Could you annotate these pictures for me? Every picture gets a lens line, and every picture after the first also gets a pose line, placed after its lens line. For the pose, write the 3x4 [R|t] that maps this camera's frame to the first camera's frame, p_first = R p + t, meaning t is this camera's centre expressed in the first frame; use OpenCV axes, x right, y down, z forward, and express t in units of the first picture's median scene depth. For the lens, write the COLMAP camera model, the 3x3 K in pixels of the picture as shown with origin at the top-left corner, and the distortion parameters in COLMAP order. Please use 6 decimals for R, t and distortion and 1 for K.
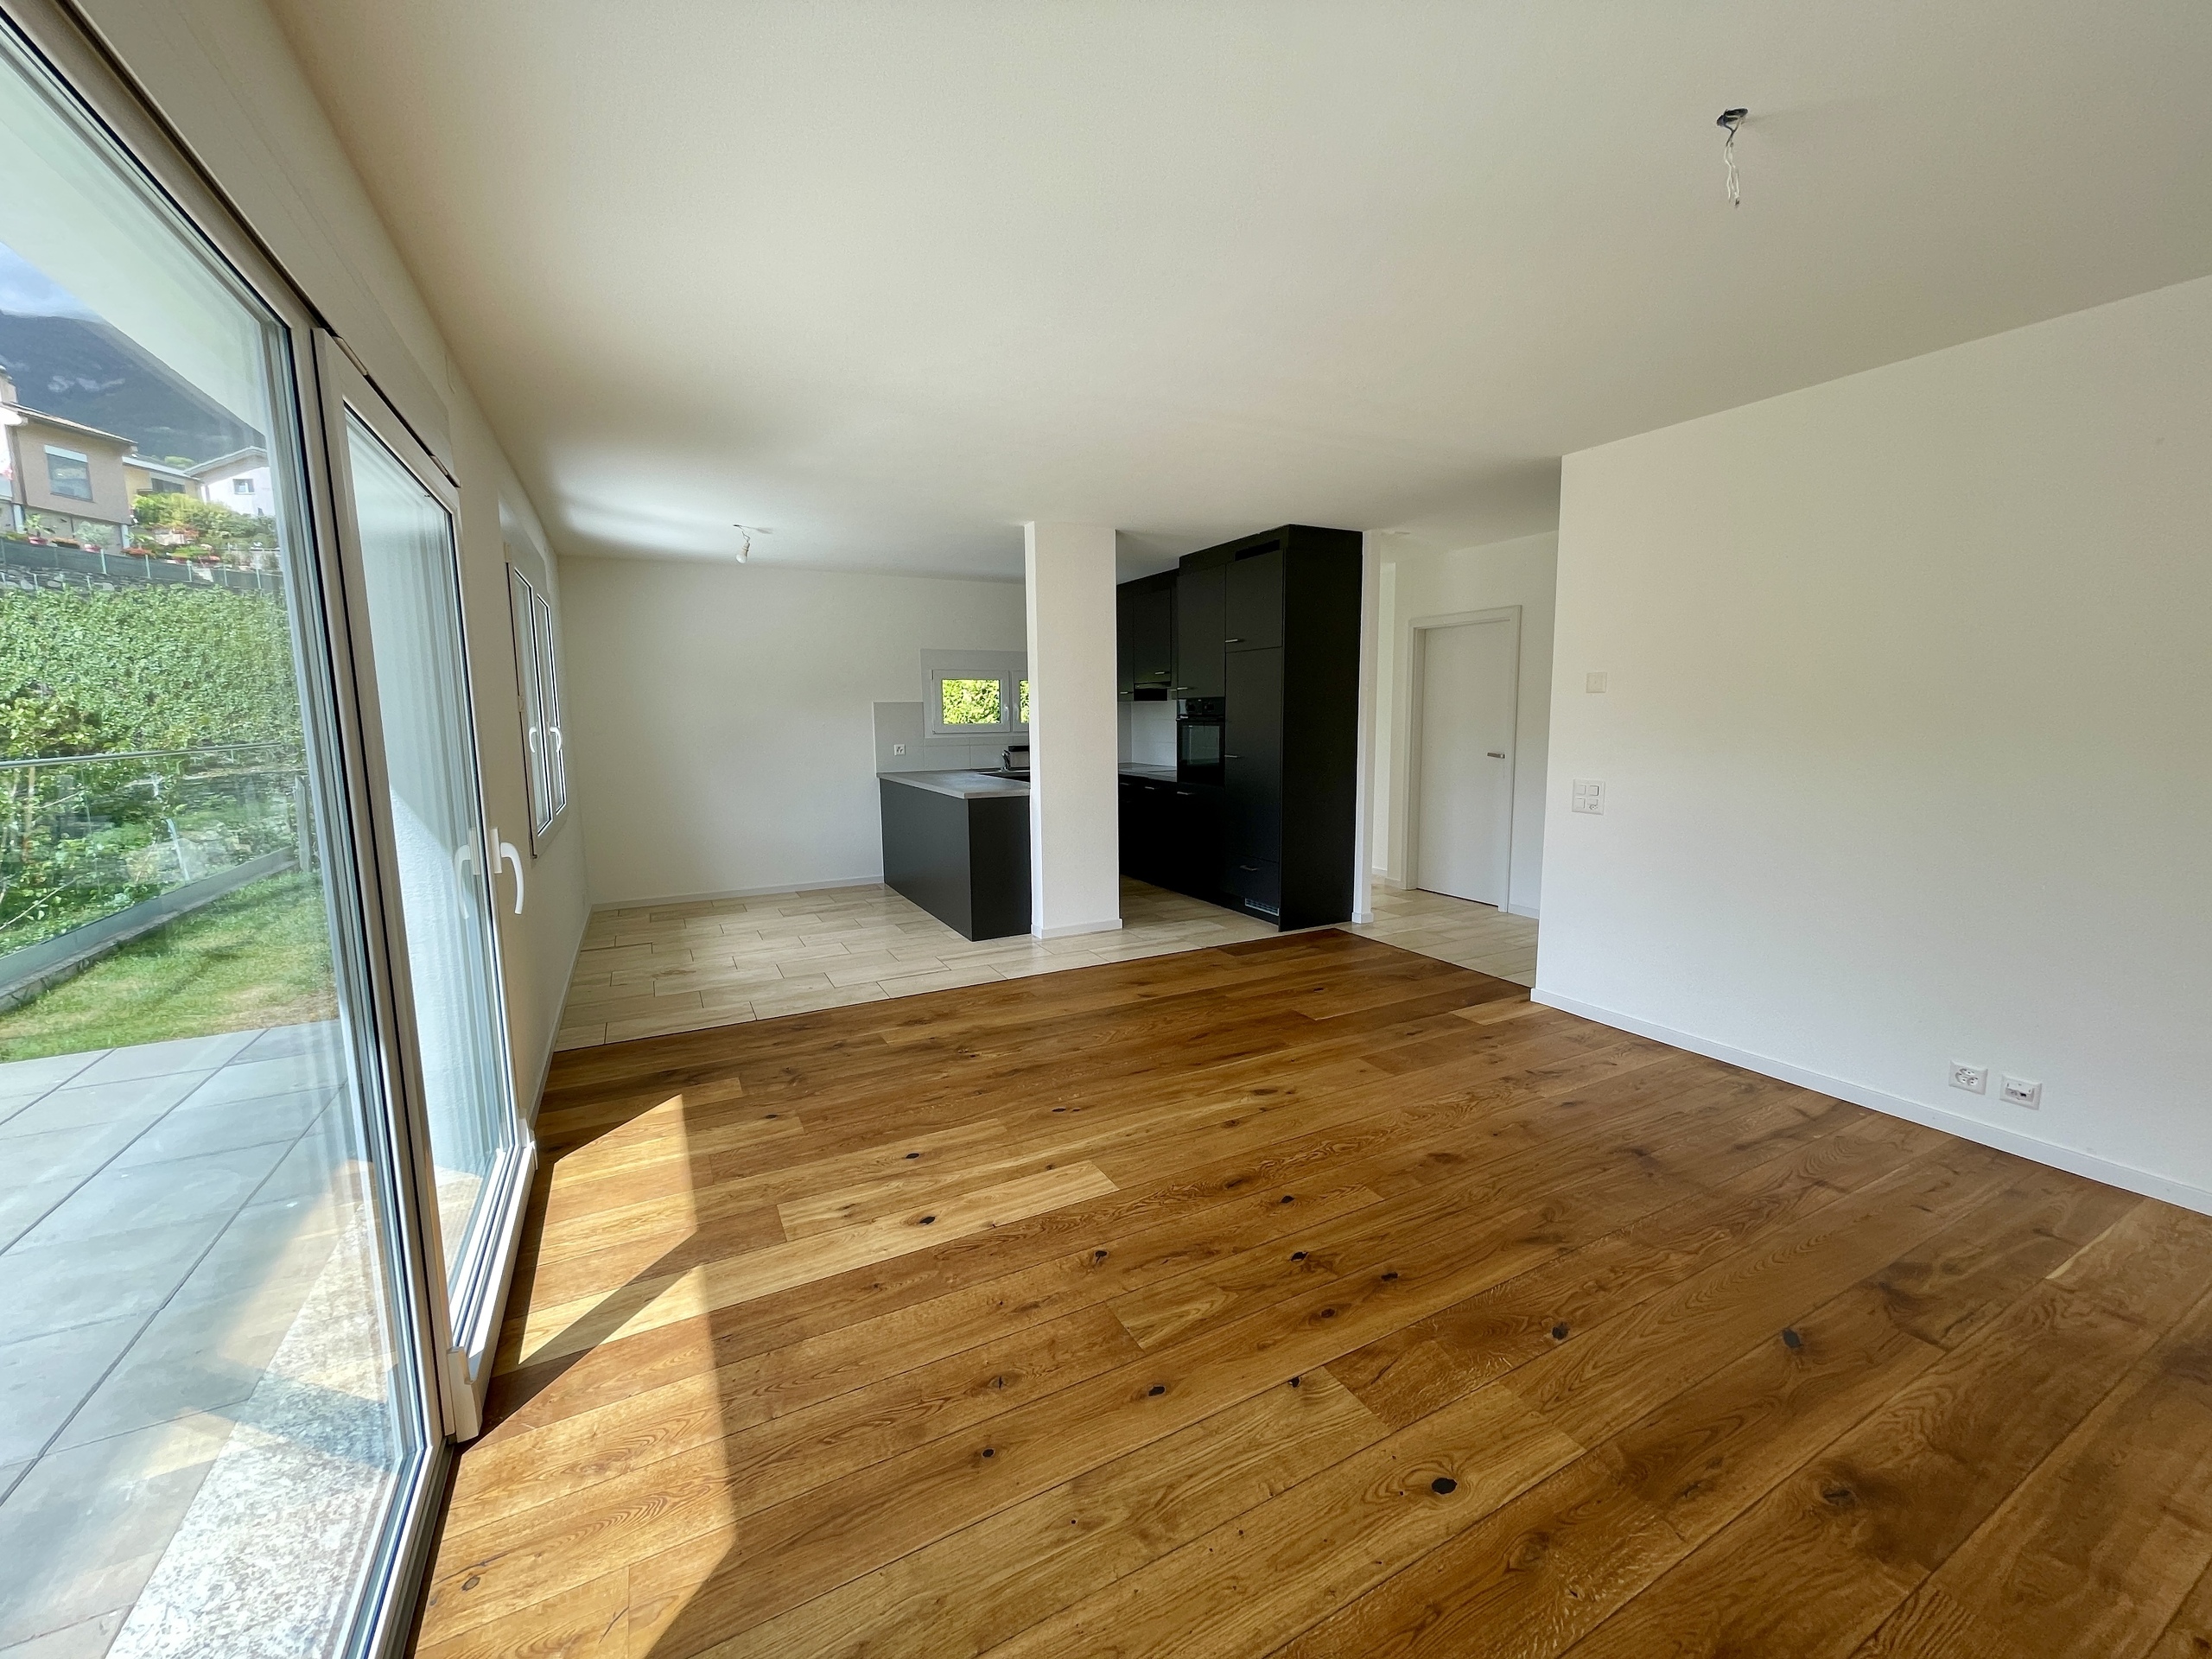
lens RADIAL K [[890.7, 0, 1115.0], [0, 890.7, 825.3], [0, 0, 1]] dist [0.001817, -0.000377]
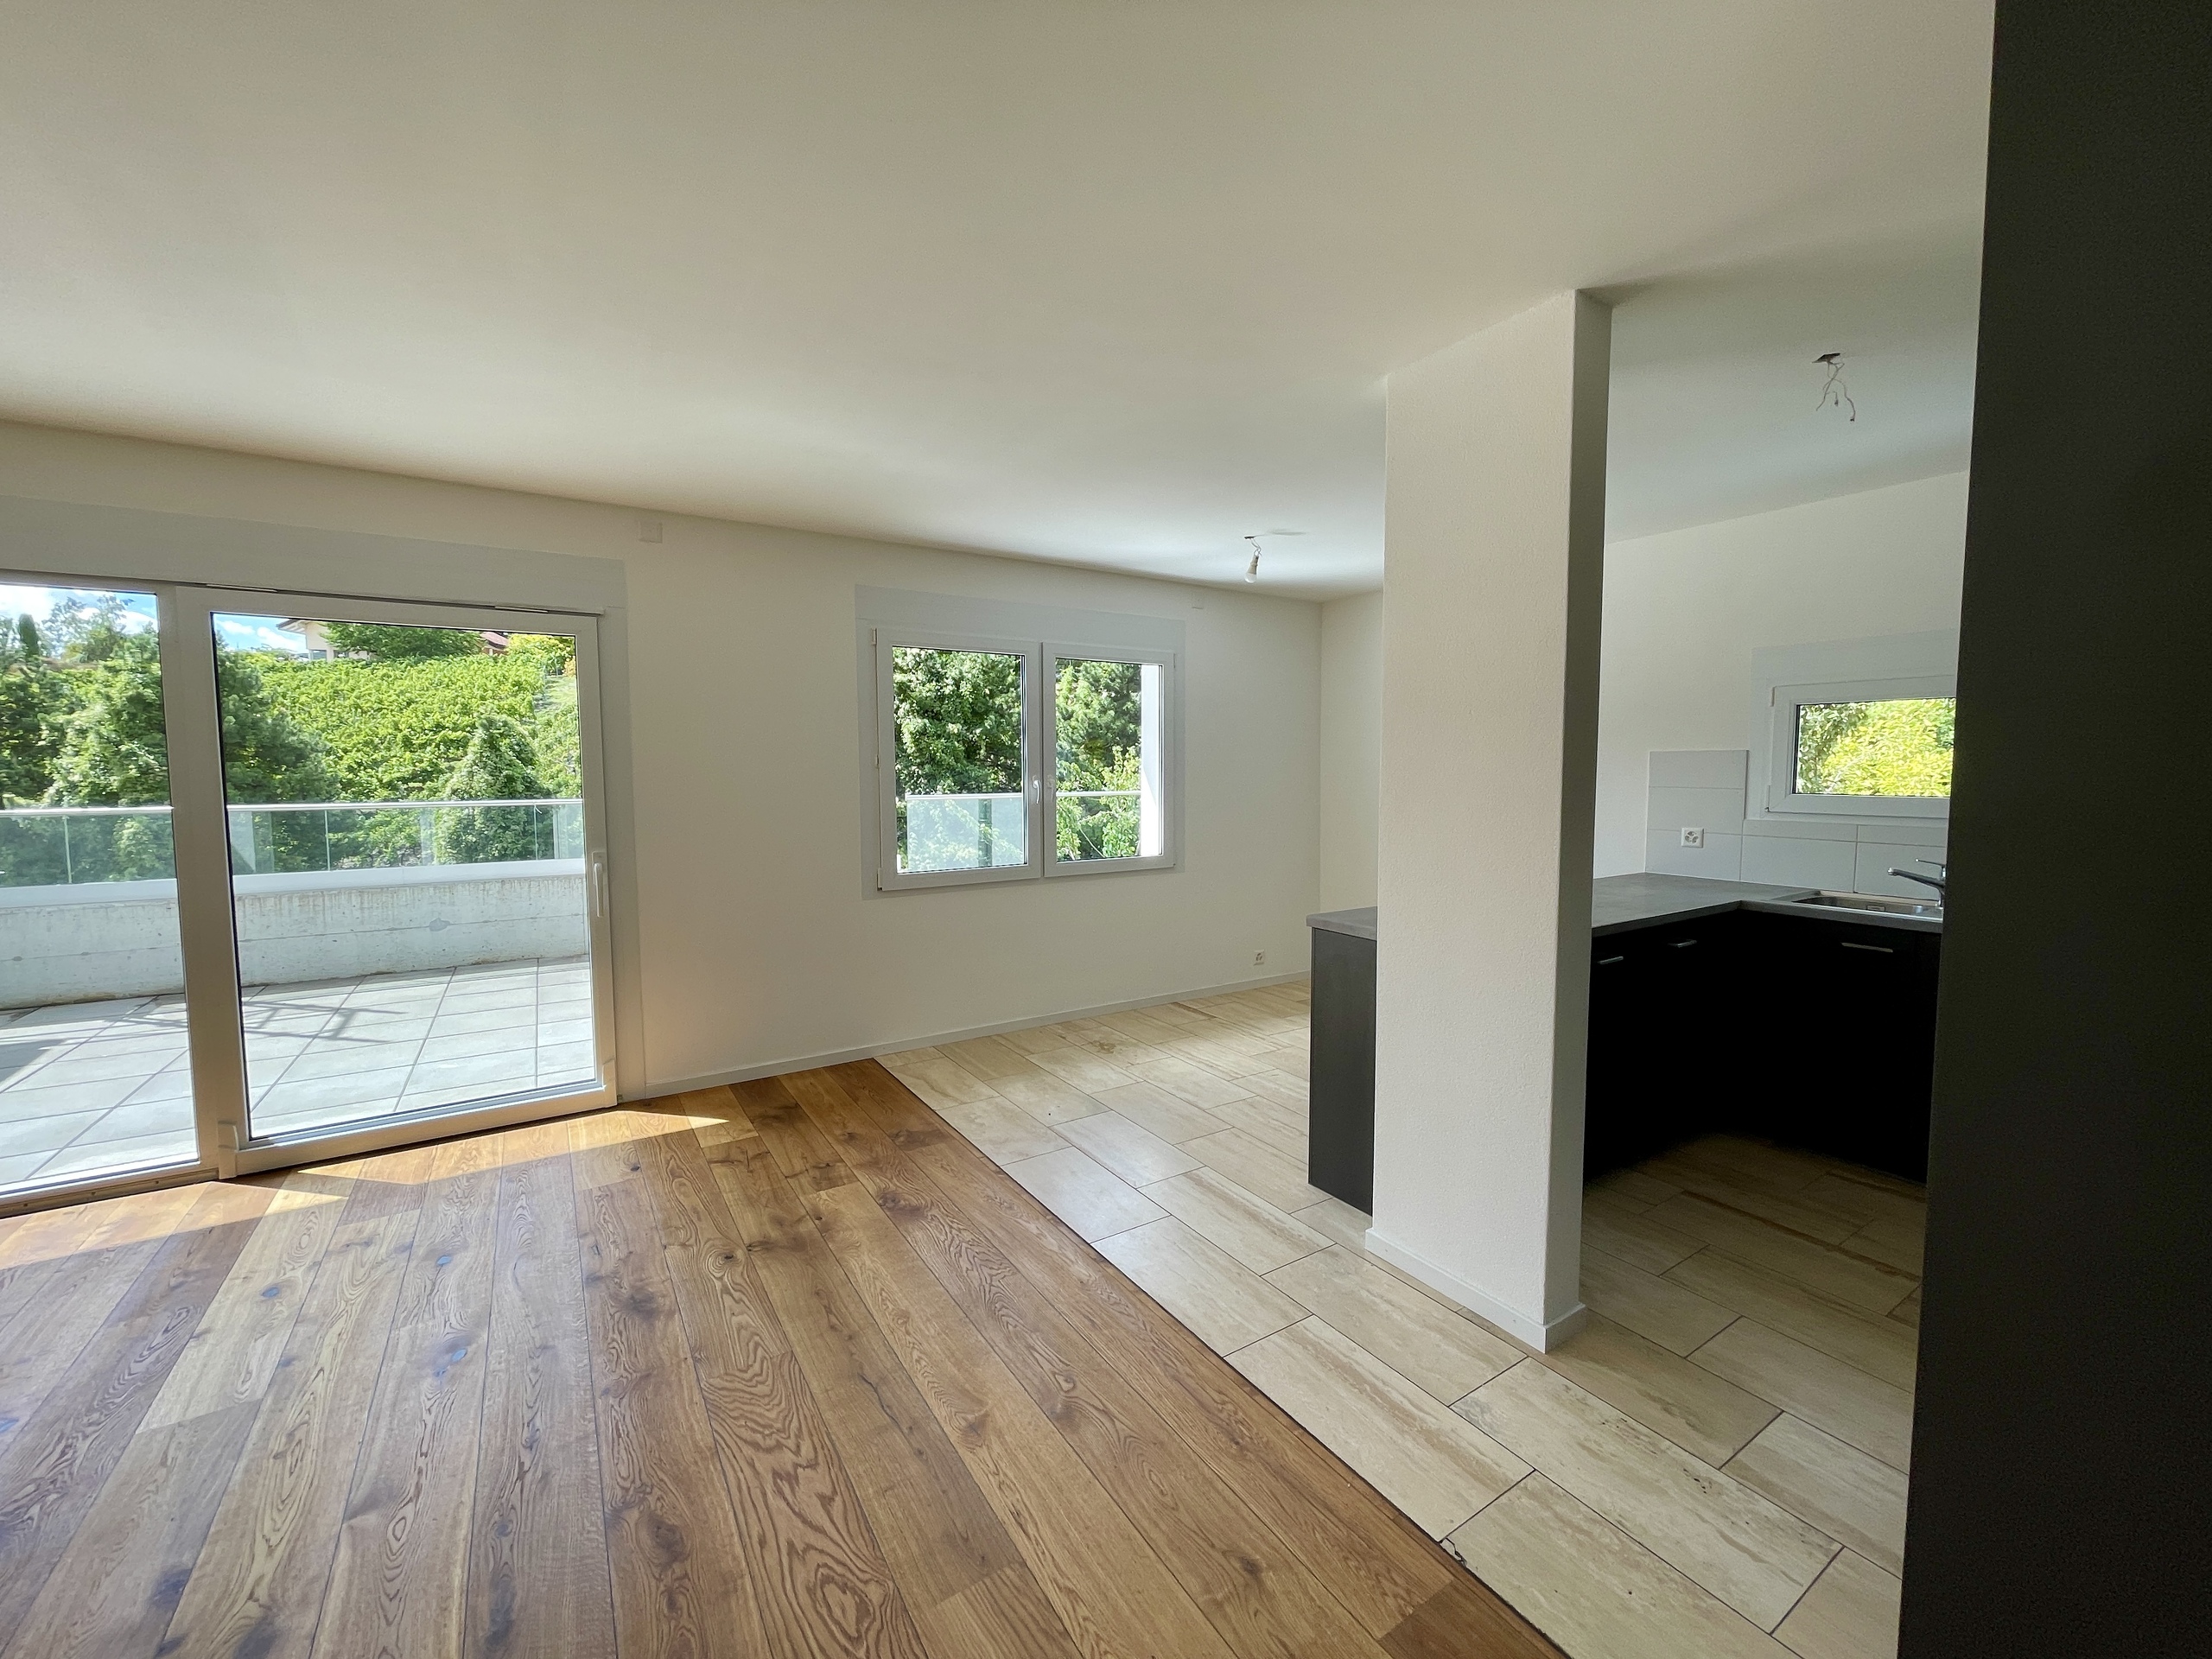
lens RADIAL K [[890.7, 0, 1111.8], [0, 890.7, 829.7], [0, 0, 1]] dist [0.001817, -0.000377]
pose [[0.091375, 0.083256, -0.992330, 0.529217], [-0.129295, 0.989056, 0.071076, -0.163235], [0.987387, 0.121808, 0.101139, 1.153045]]
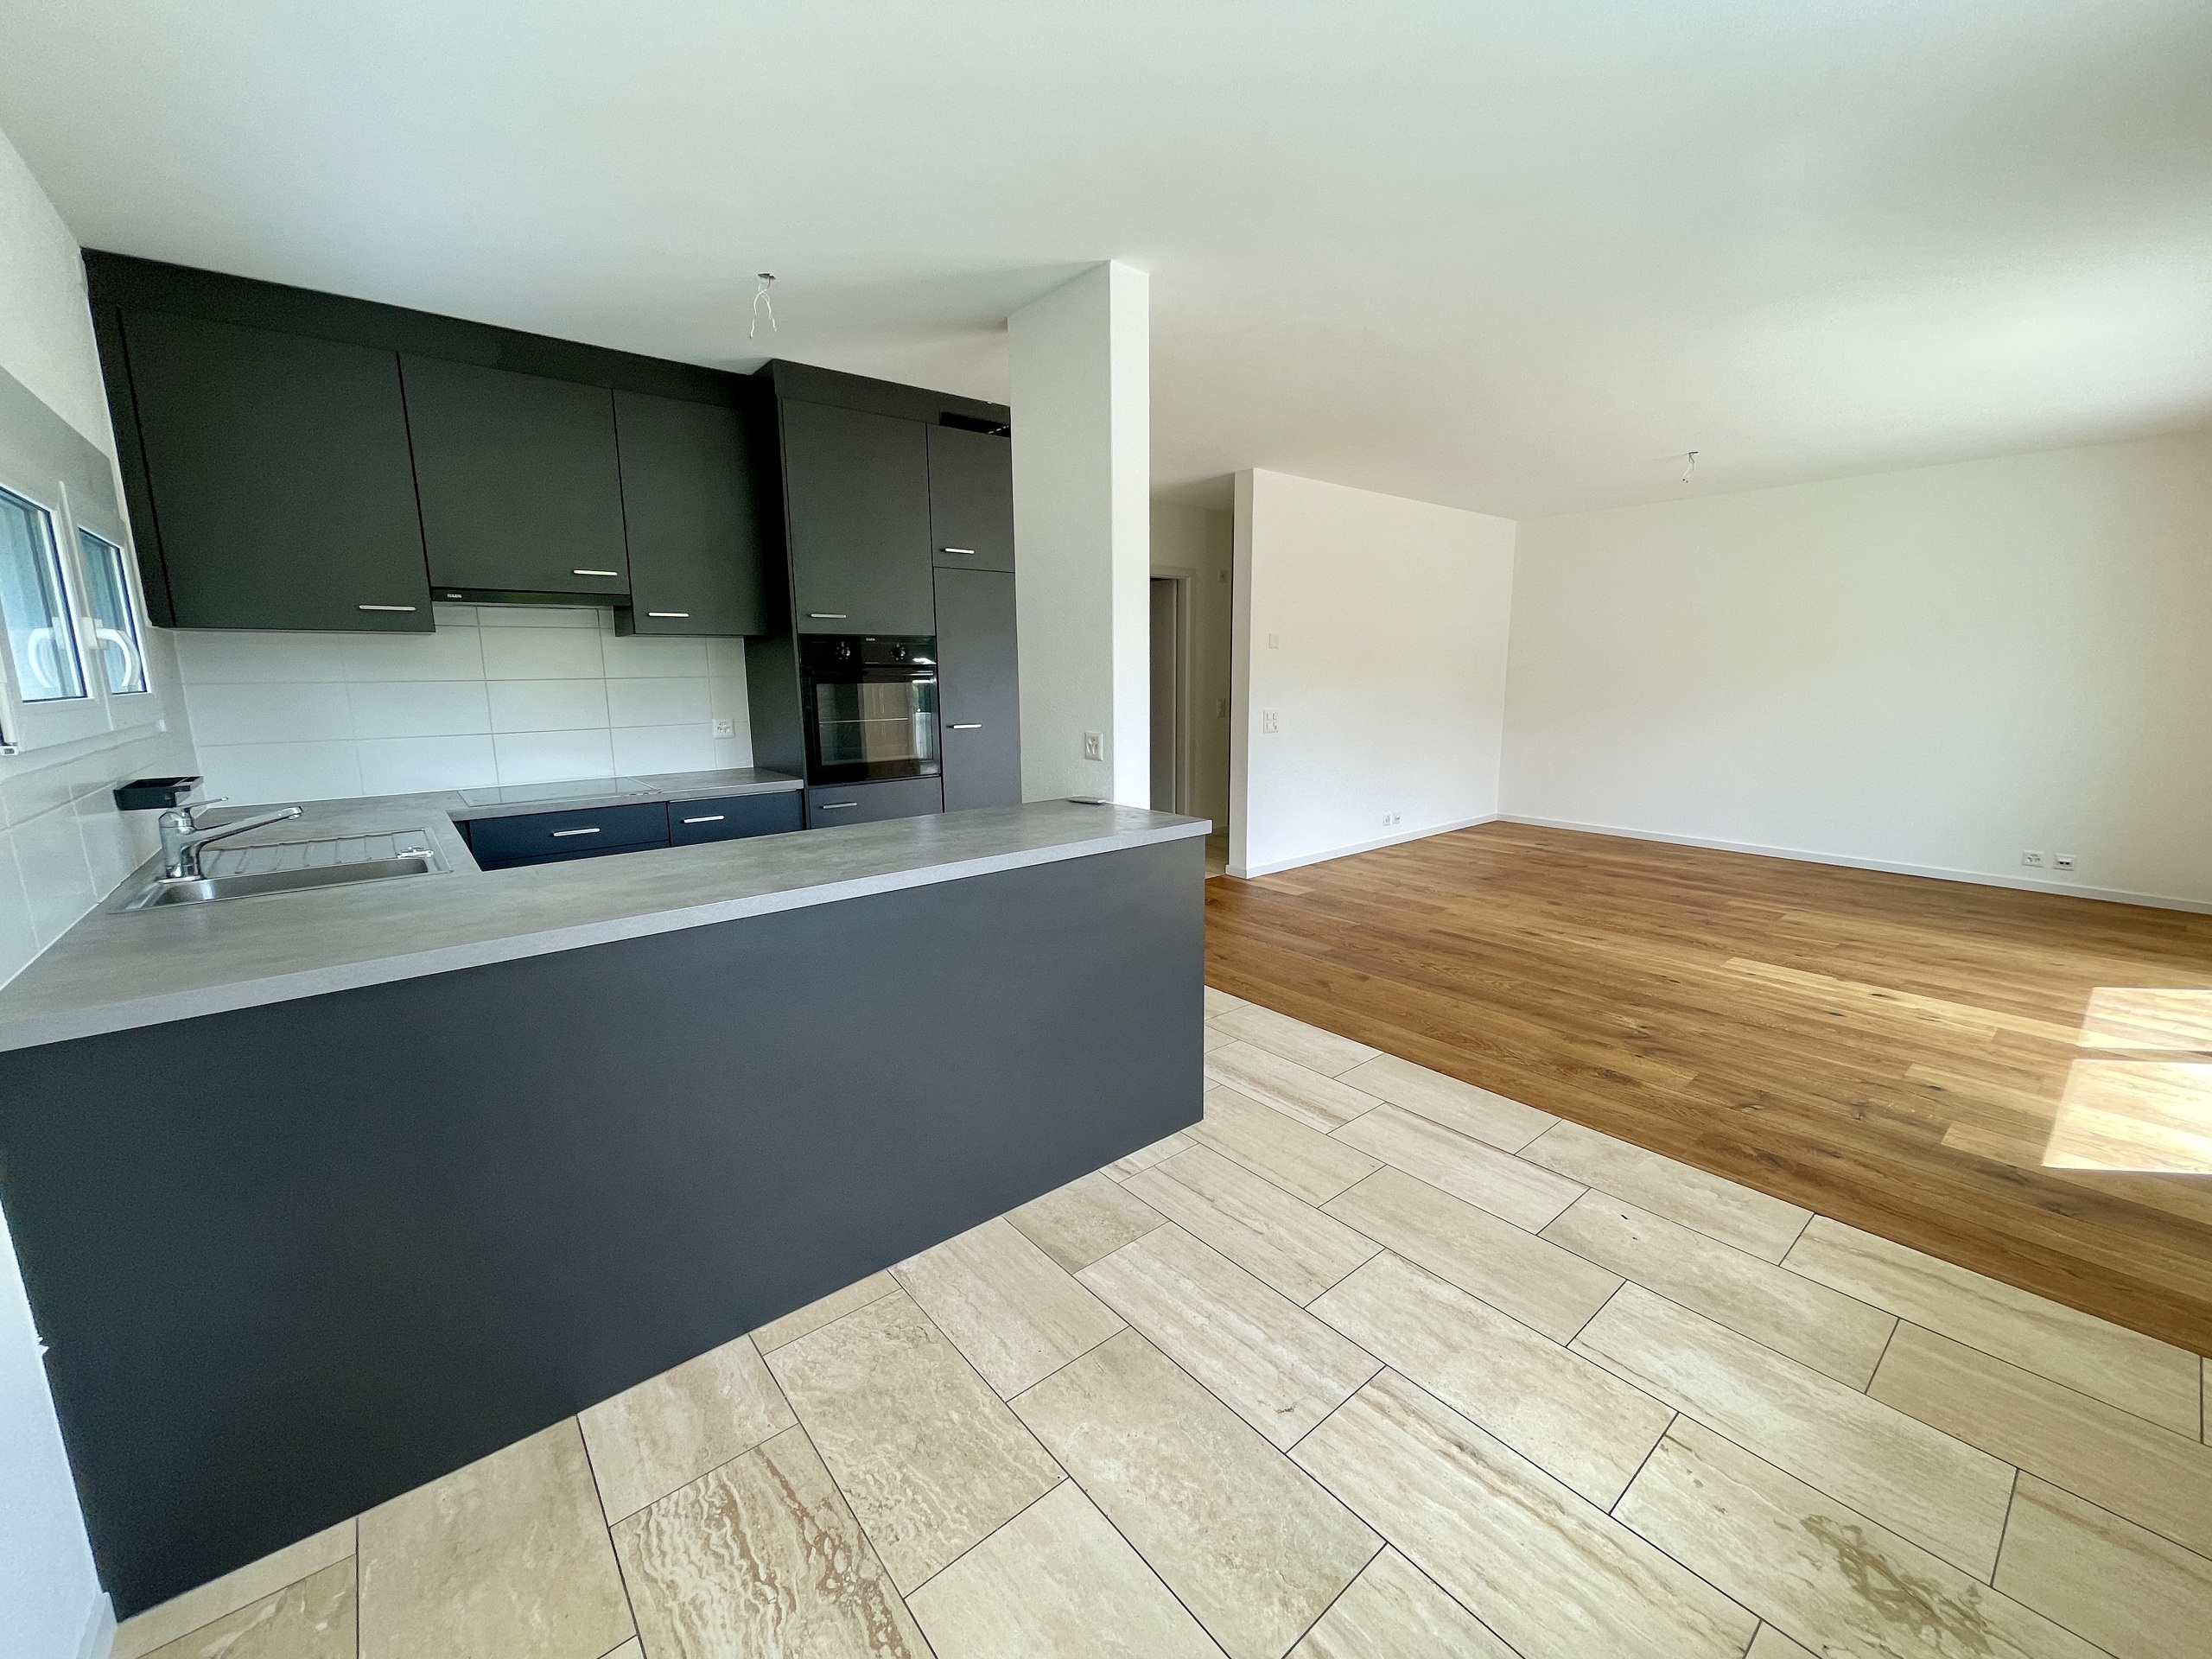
lens RADIAL K [[890.7, 0, 1107.8], [0, 890.7, 825.9], [0, 0, 1]] dist [0.001817, -0.000377]
pose [[-0.204317, -0.160548, 0.965649, -0.876124], [0.138679, 0.971763, 0.190907, -0.189708], [-0.969032, 0.172921, -0.176283, 1.613289]]
